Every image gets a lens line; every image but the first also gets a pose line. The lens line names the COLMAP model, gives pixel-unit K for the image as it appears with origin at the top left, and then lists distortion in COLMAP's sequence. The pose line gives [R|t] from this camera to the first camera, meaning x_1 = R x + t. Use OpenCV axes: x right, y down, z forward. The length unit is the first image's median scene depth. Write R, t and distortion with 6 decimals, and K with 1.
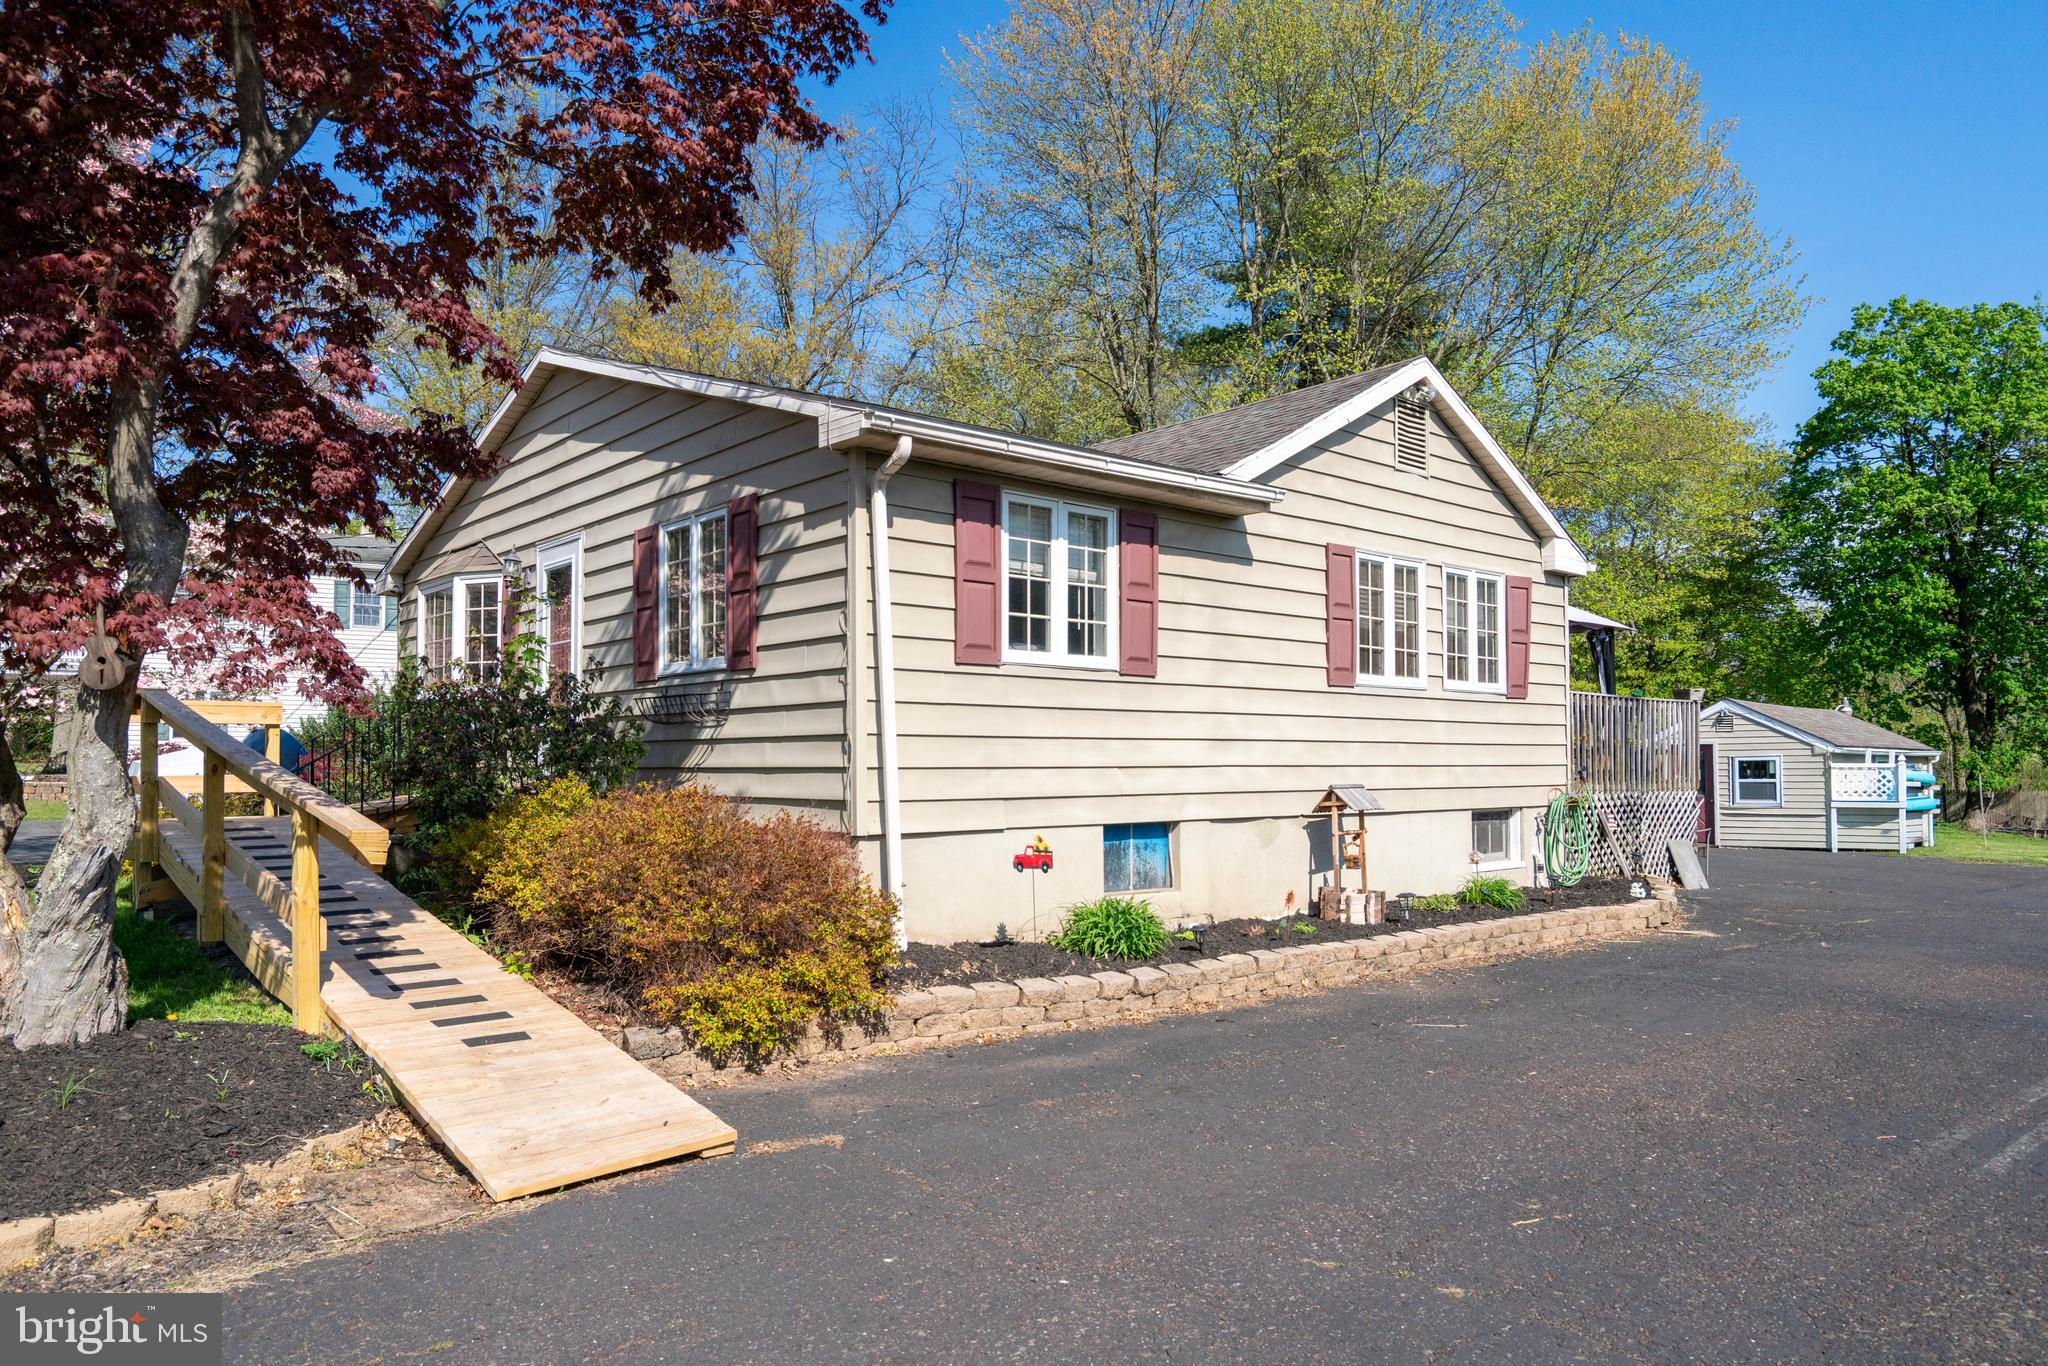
lens RADIAL K [[1427.7, 0, 938.9], [0, 1427.7, 720.1], [0, 0, 1]] dist [-0.041349, -0.000818]
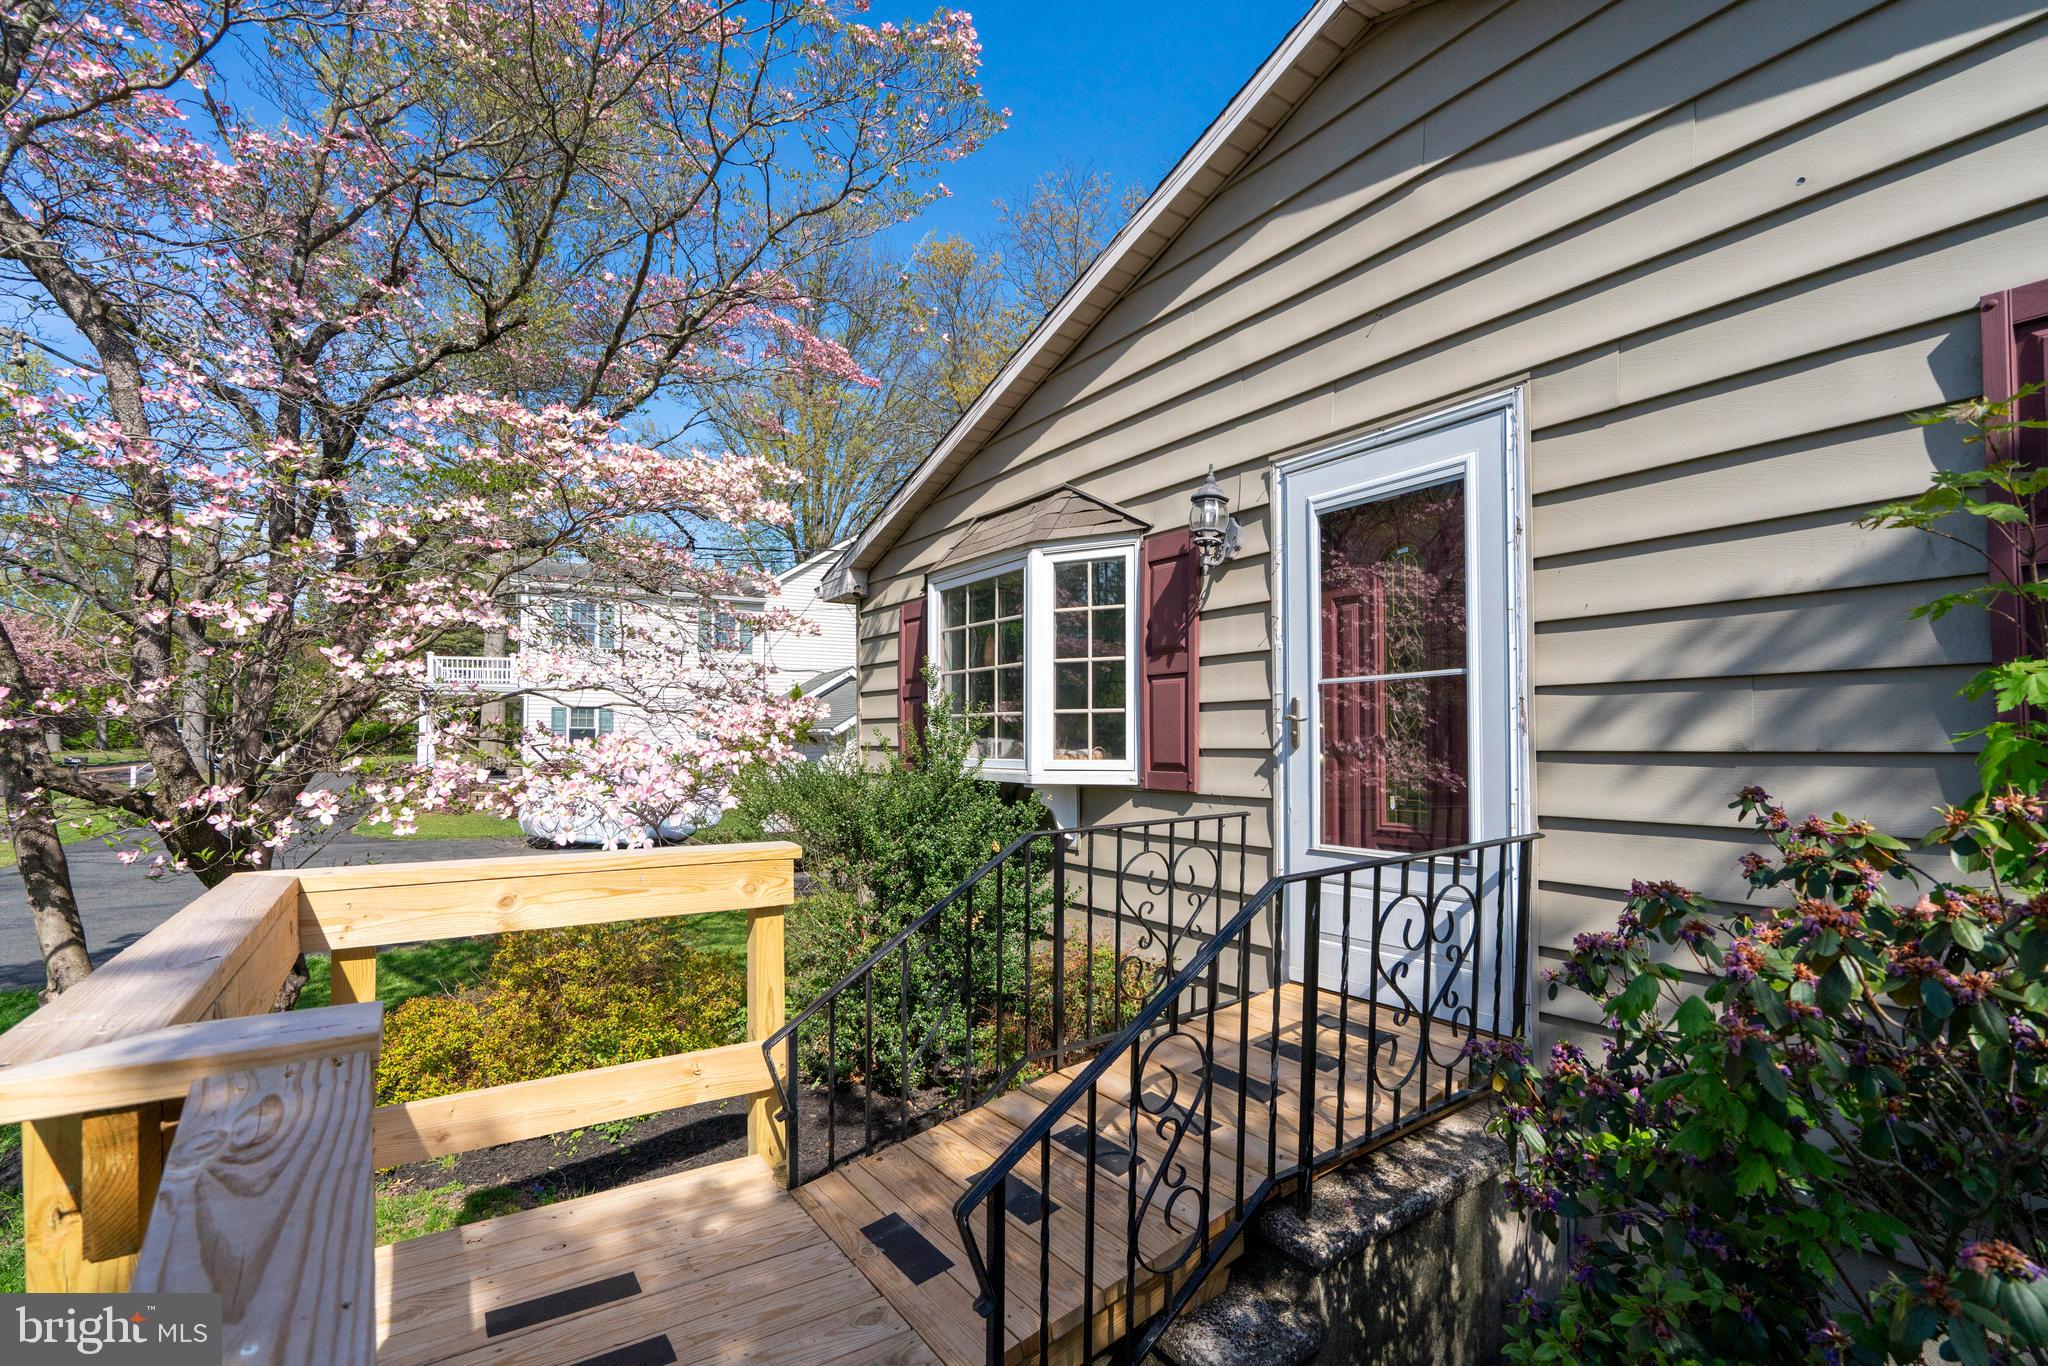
lens RADIAL K [[935.4, 0, 1046.3], [0, 935.4, 720.6], [0, 0, 1]] dist [-0.006916, 0.001028]
pose [[0.999305, -0.003597, -0.037114, -0.441241], [0.003926, 0.999954, 0.008786, -0.054746], [0.037080, -0.008925, 0.999272, 0.891575]]
